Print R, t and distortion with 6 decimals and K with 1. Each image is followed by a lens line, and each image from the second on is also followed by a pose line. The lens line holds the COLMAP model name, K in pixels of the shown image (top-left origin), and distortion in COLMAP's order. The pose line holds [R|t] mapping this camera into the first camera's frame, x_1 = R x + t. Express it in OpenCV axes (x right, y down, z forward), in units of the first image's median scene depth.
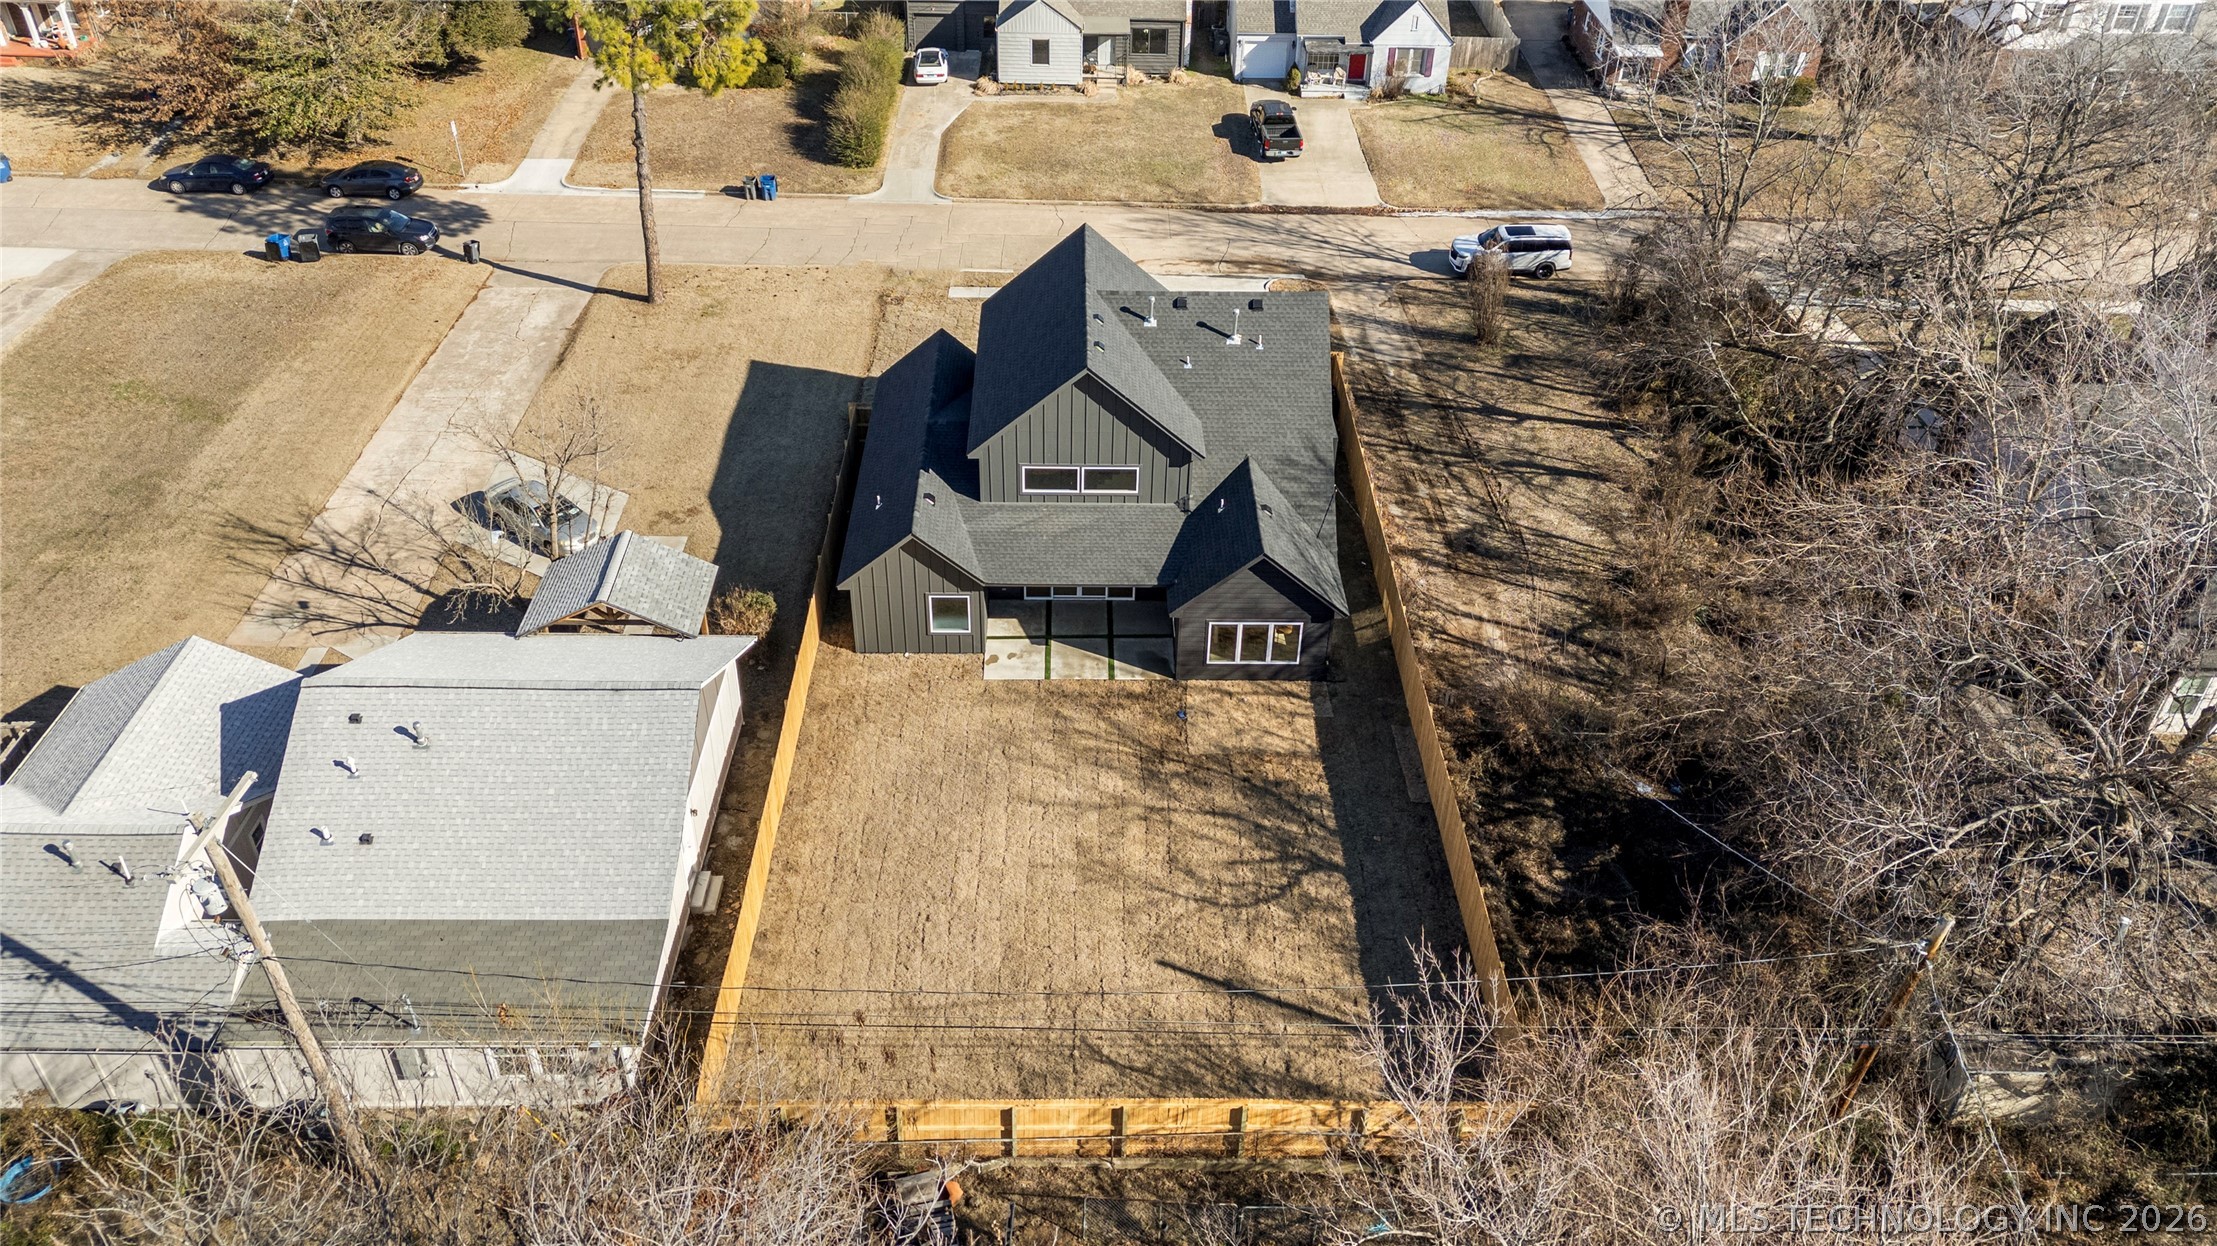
lens RADIAL K [[1644.3, 0, 1112.3], [0, 1644.3, 628.0], [0, 0, 1]] dist [0.067785, -0.054555]
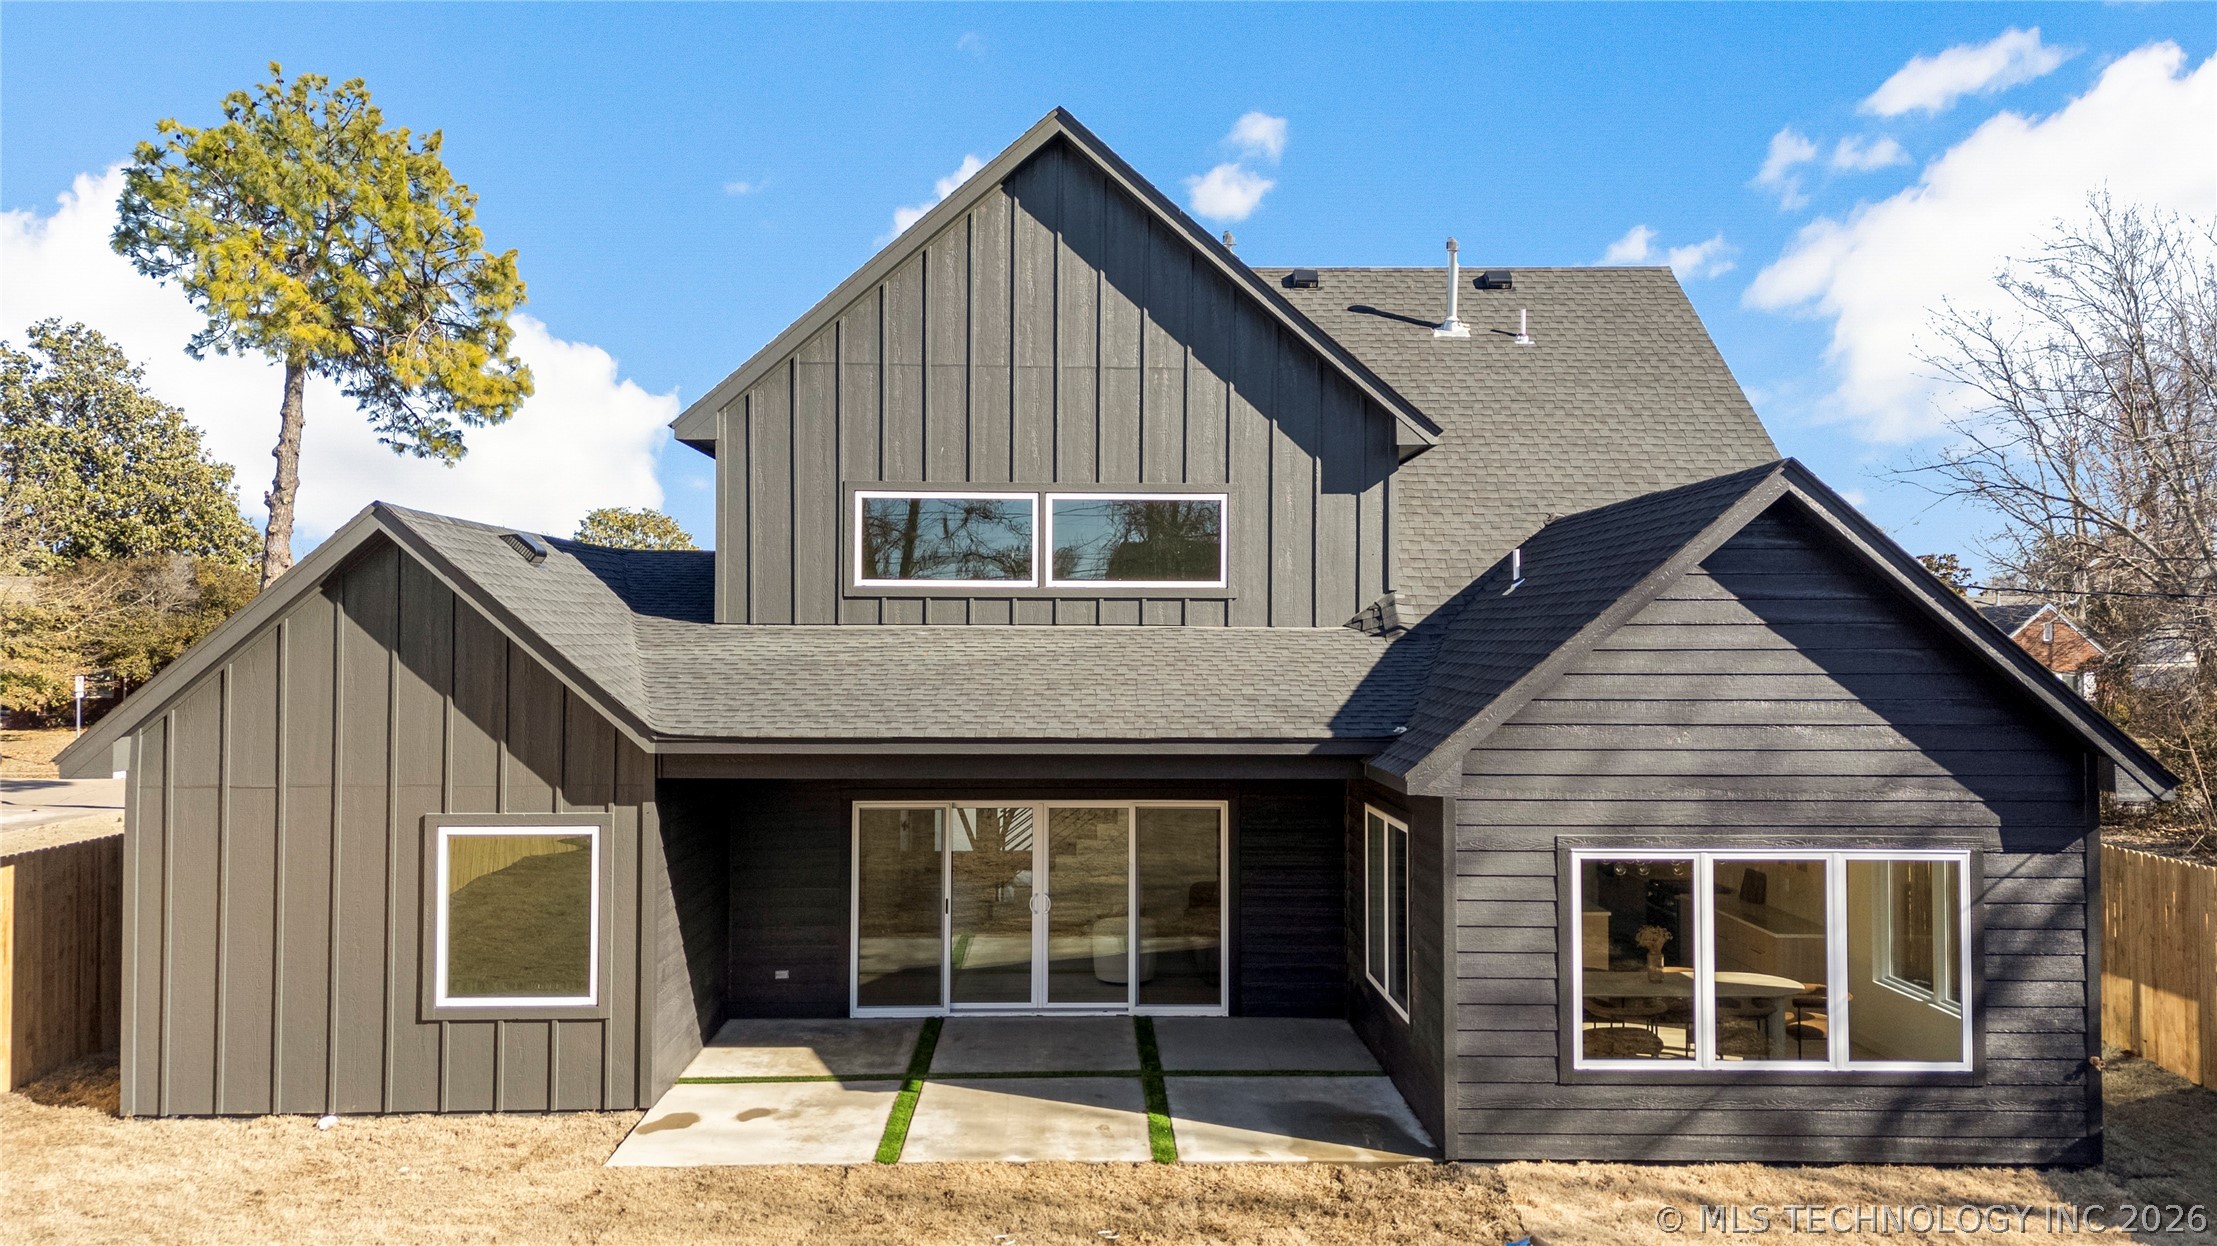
lens RADIAL K [[1644.3, 0, 1105.0], [0, 1644.3, 616.1], [0, 0, 1]] dist [0.067785, -0.054555]
pose [[0.999844, -0.017626, 0.001065, -0.007746], [0.014629, 0.793065, -0.608962, 0.111815], [0.009889, 0.608882, 0.793199, 0.769836]]
